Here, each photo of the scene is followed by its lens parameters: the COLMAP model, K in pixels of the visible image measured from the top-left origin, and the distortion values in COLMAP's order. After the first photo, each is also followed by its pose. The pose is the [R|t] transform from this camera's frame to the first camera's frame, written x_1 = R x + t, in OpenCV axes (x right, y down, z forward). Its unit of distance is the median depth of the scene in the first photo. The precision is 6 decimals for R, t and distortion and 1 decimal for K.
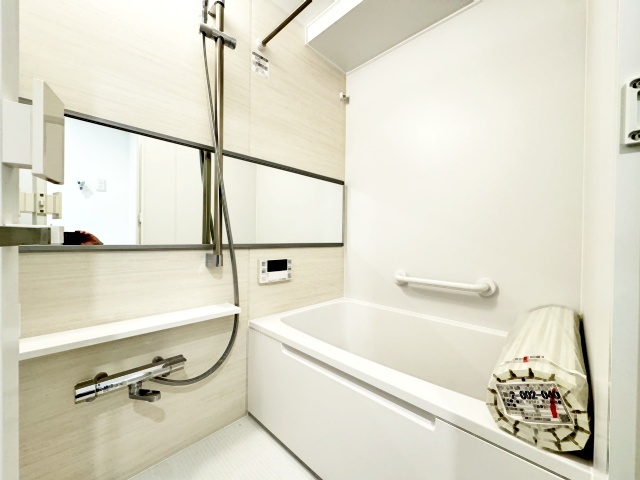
lens RADIAL K [[256.9, 0, 320.5], [0, 256.9, 240.5], [0, 0, 1]] dist [-0.002843, 0.000373]
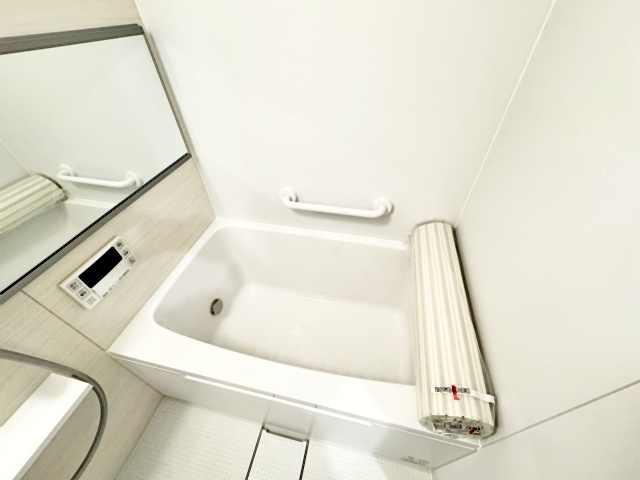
lens RADIAL K [[256.9, 0, 320.5], [0, 256.9, 240.5], [0, 0, 1]] dist [-0.002843, 0.000373]
pose [[0.849591, -0.383406, 0.362209, 0.066490], [0.036558, 0.727881, 0.684729, -0.332024], [-0.526174, -0.568498, 0.632417, 0.418296]]
